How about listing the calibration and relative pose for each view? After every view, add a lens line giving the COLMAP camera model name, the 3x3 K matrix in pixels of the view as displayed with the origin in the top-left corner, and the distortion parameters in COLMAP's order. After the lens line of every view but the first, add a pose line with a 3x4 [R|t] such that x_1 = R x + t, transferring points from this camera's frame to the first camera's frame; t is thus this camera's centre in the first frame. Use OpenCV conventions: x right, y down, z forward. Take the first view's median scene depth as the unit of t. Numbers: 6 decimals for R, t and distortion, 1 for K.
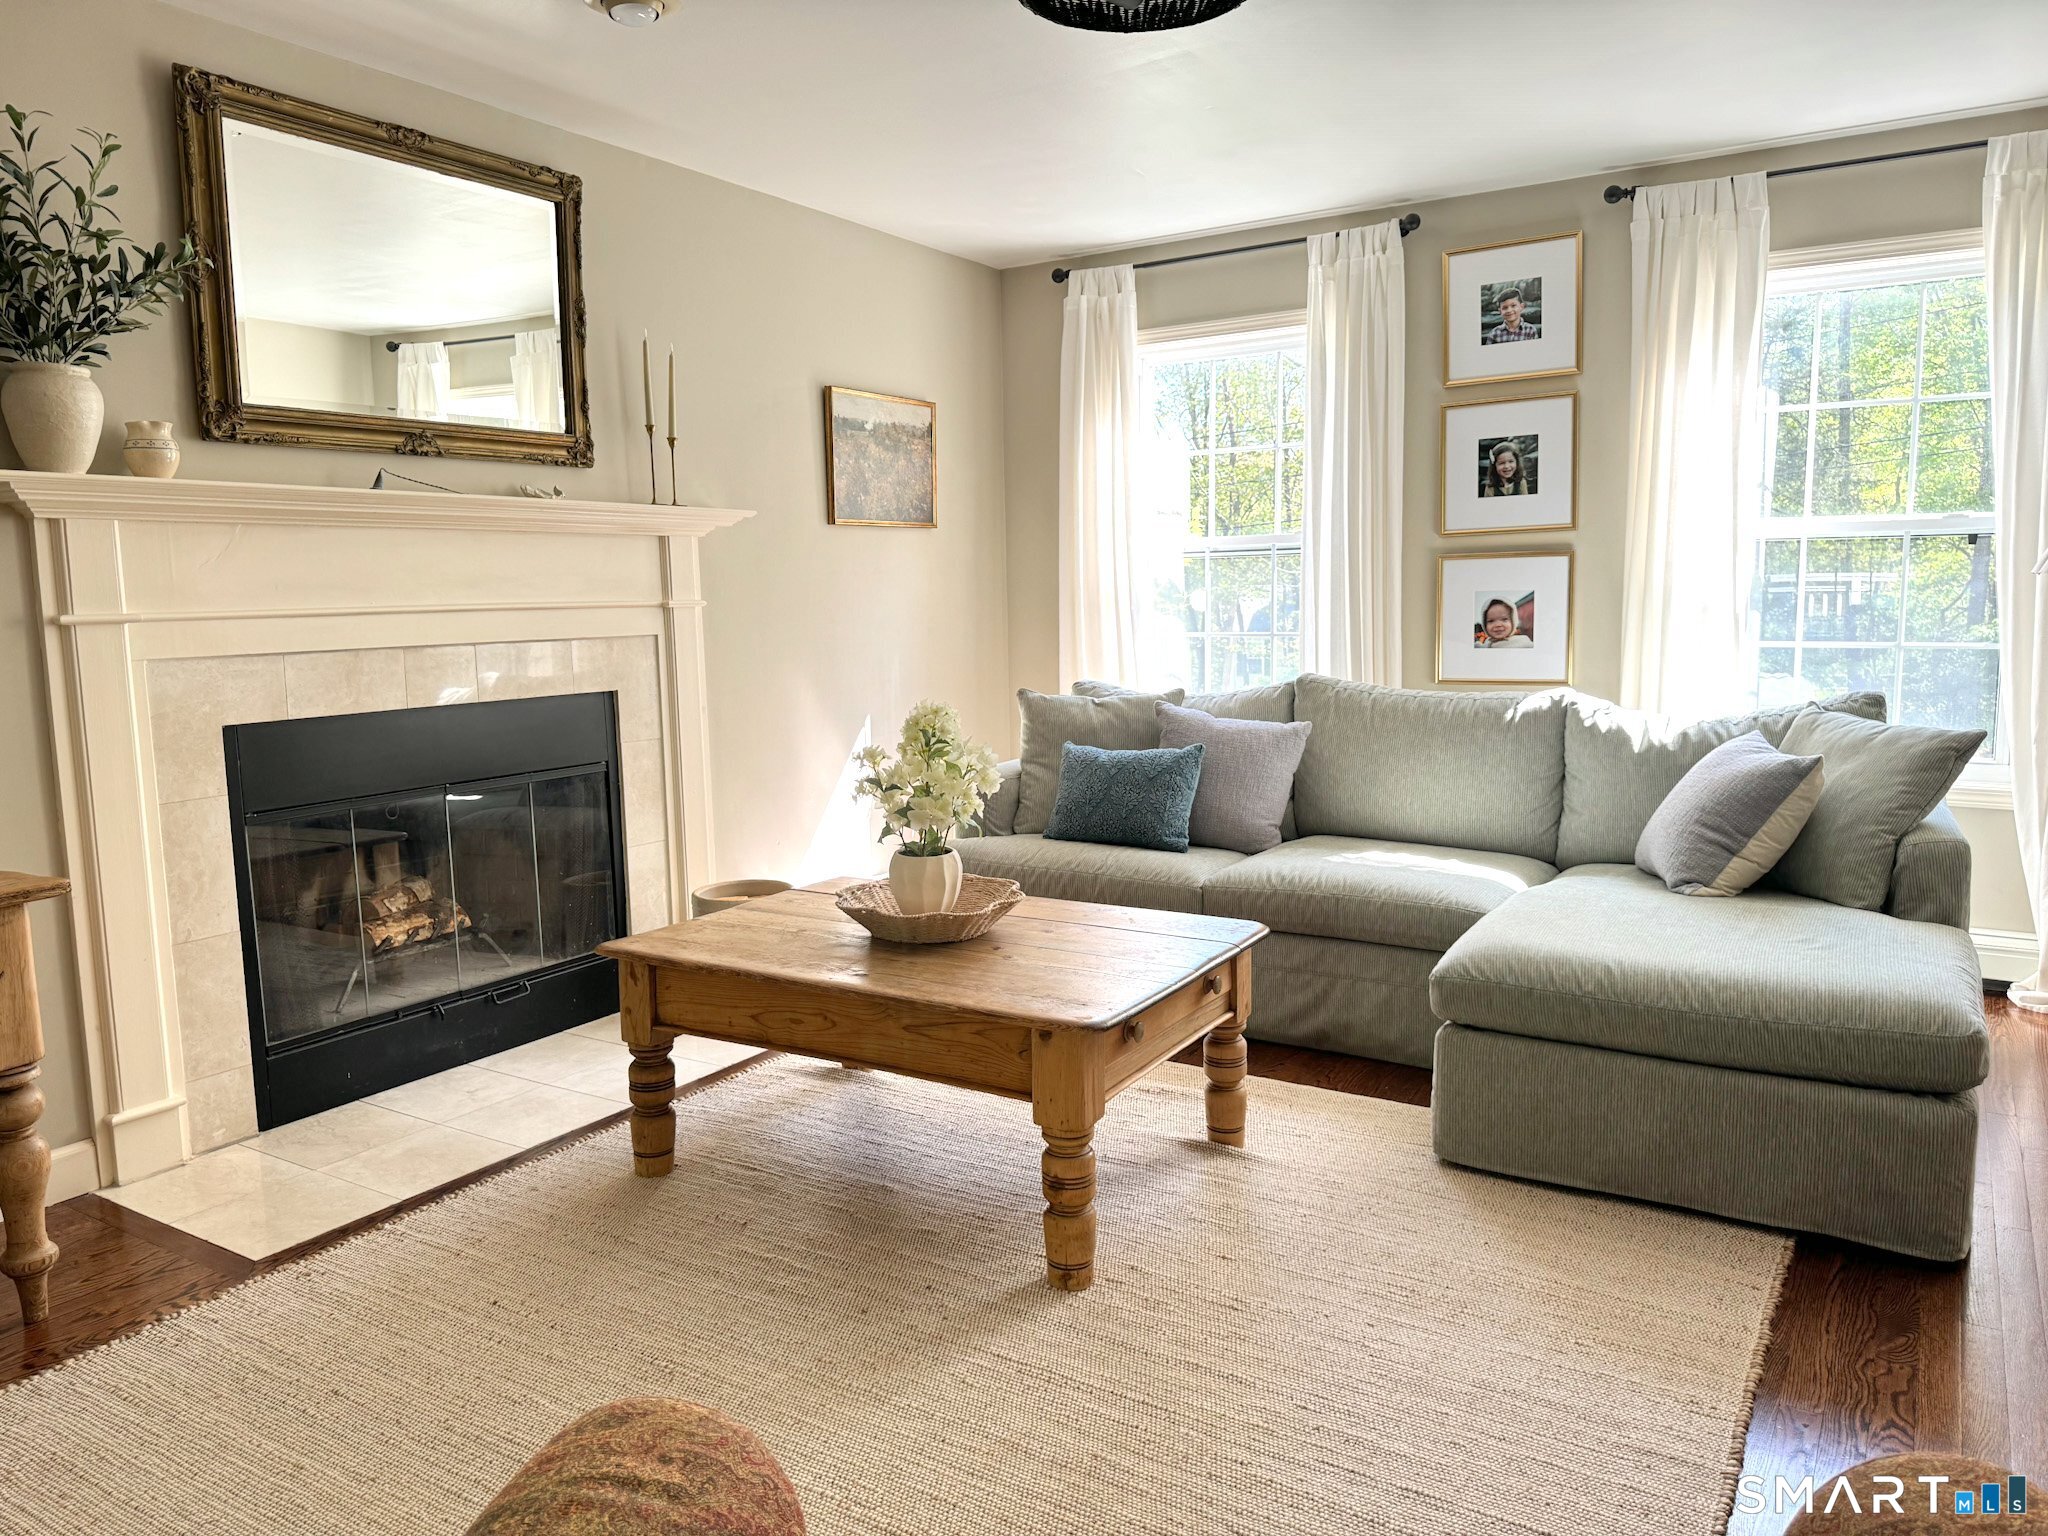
lens RADIAL K [[1459.7, 0, 1022.6], [0, 1459.7, 771.4], [0, 0, 1]] dist [0.161066, -0.264097]
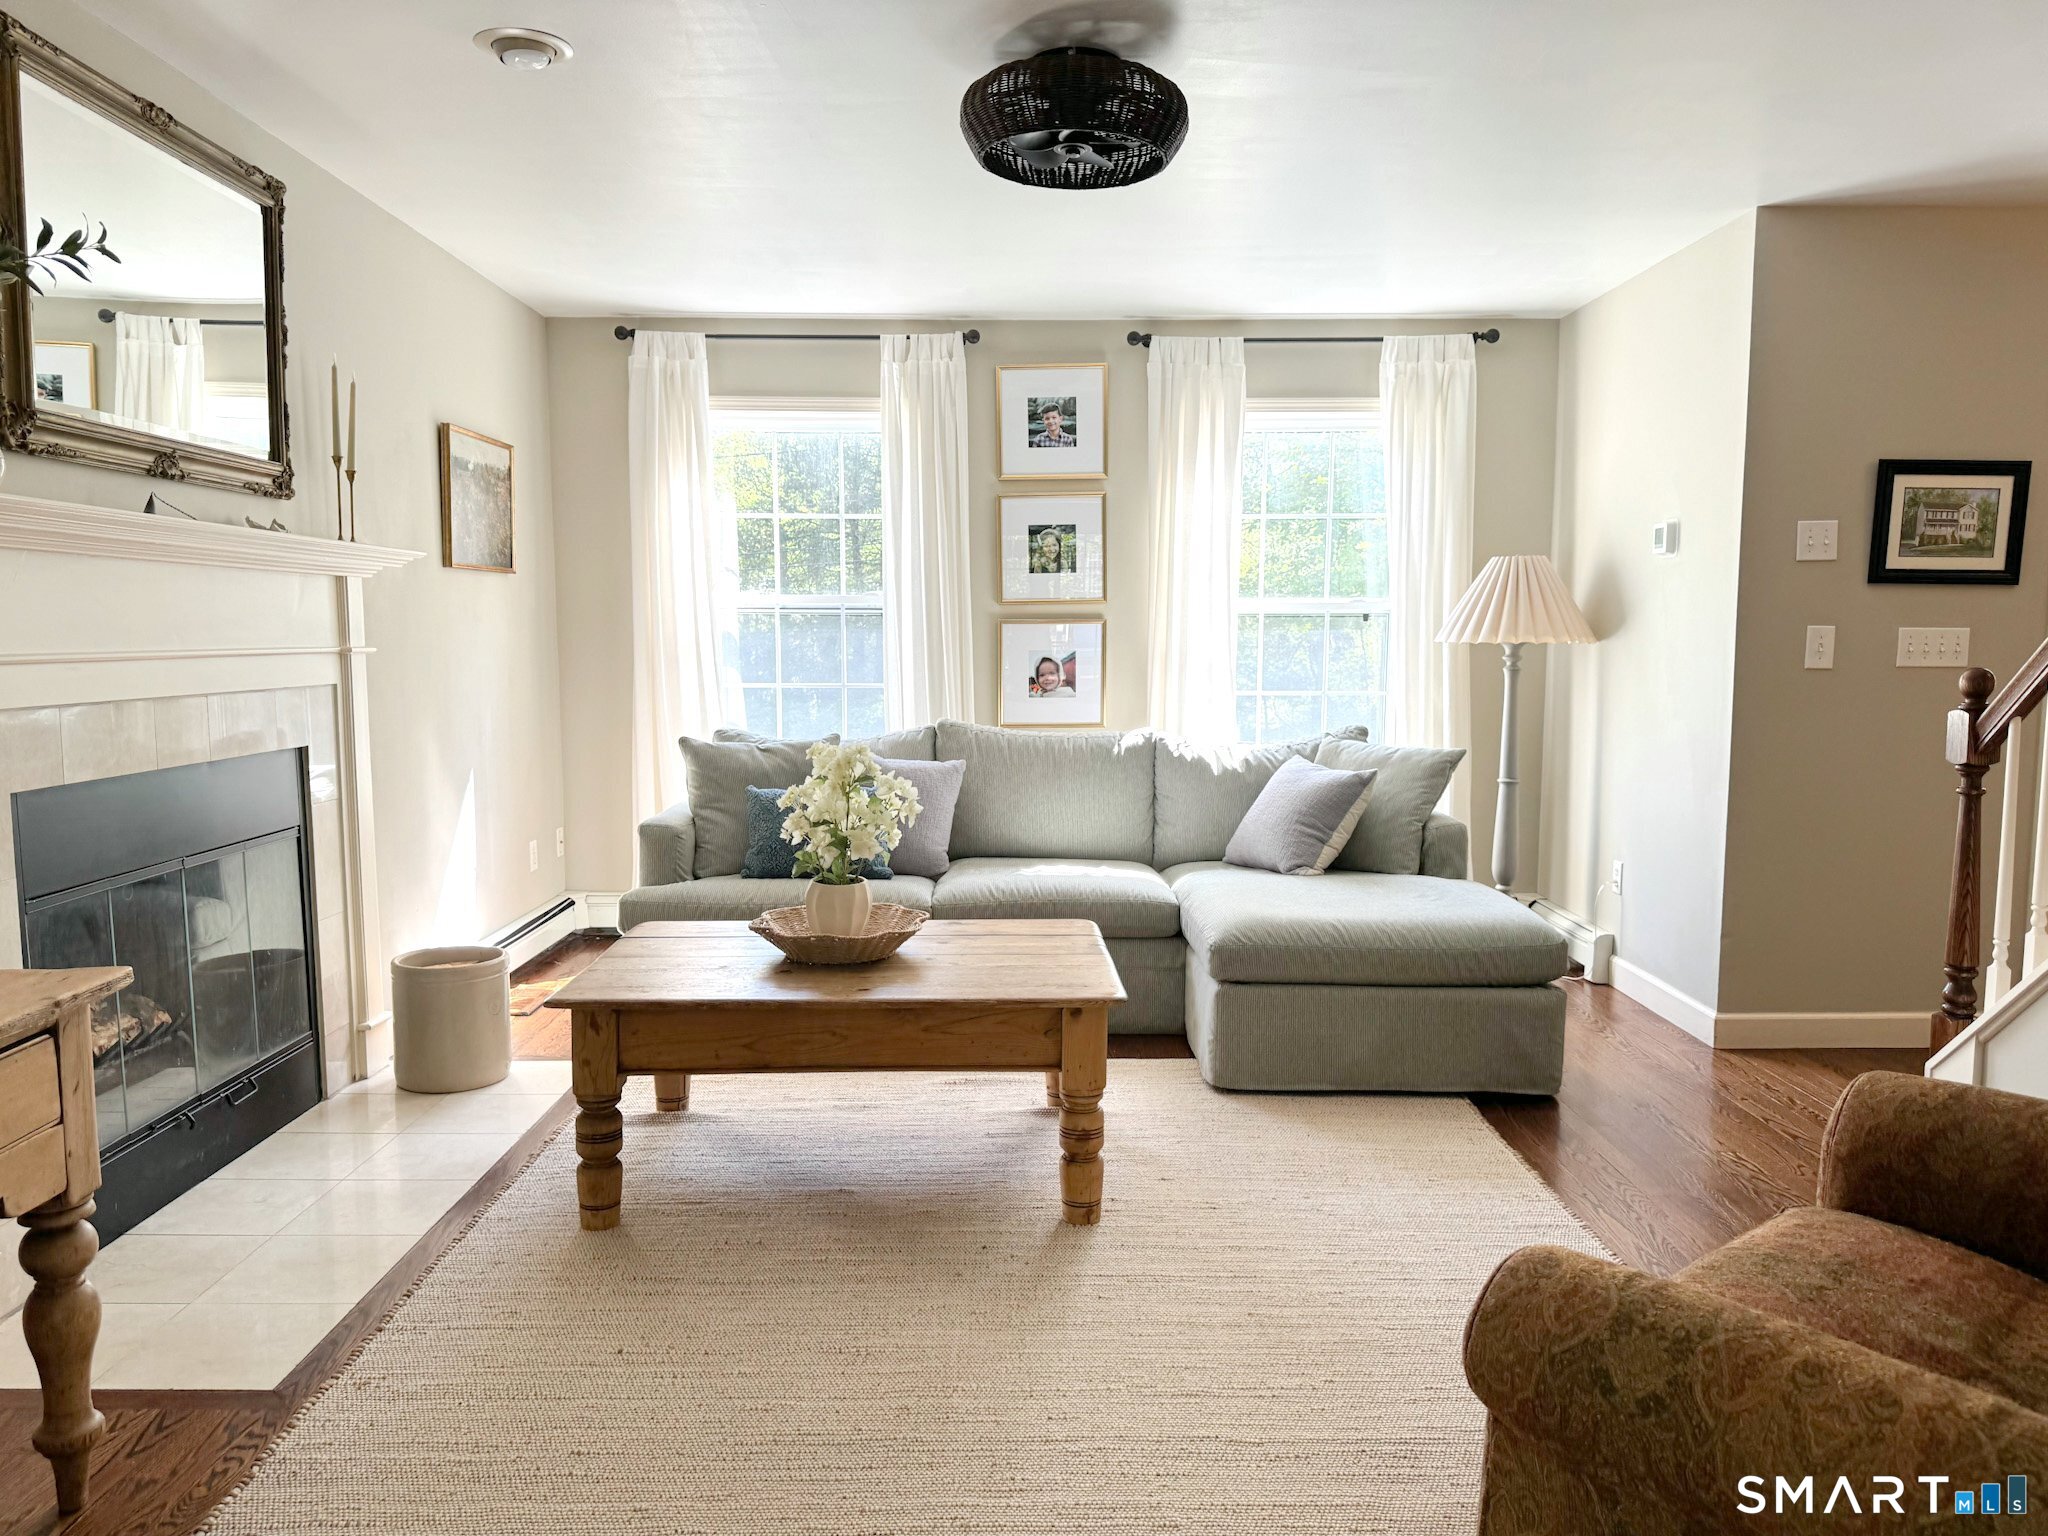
lens RADIAL K [[1455.8, 0, 1027.3], [0, 1455.8, 797.1], [0, 0, 1]] dist [0.156712, -0.180475]
pose [[0.847619, -0.042732, 0.528883, -0.367595], [0.053362, 0.998563, -0.004840, 0.003547], [-0.527916, 0.032325, 0.848681, -0.001642]]
